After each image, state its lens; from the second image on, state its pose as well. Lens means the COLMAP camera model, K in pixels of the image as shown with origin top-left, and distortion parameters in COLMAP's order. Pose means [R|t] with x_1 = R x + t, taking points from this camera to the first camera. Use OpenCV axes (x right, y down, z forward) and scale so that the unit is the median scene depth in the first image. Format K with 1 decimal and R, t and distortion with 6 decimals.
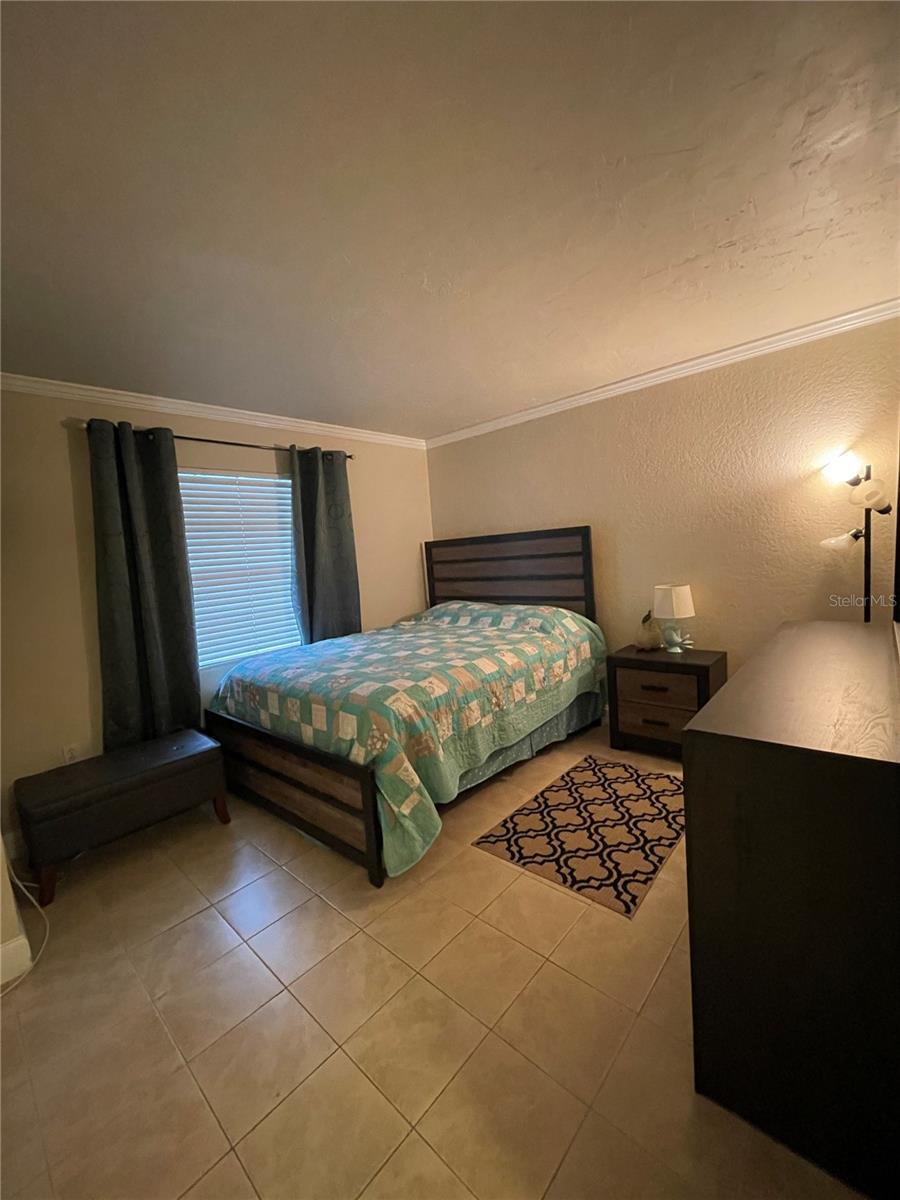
lens RADIAL K [[486.5, 0, 450.0], [0, 486.5, 600.0], [0, 0, 1]] dist [-0.001058, -0.000065]
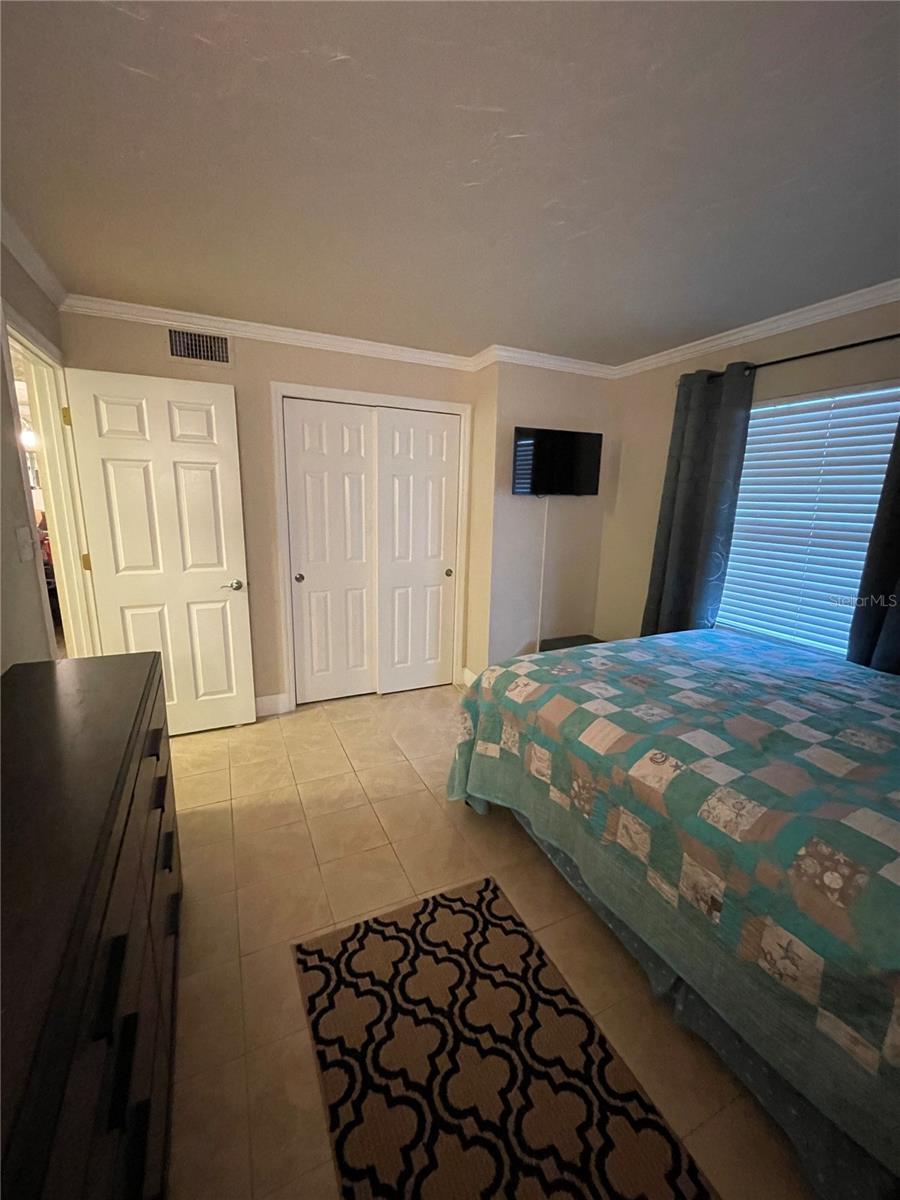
lens RADIAL K [[486.5, 0, 450.0], [0, 486.5, 600.0], [0, 0, 1]] dist [-0.001058, -0.000065]
pose [[-0.381451, 0.261502, -0.886630, 0.804057], [-0.083627, 0.945457, 0.314831, -0.247671], [0.920598, 0.194239, -0.338777, 1.299732]]
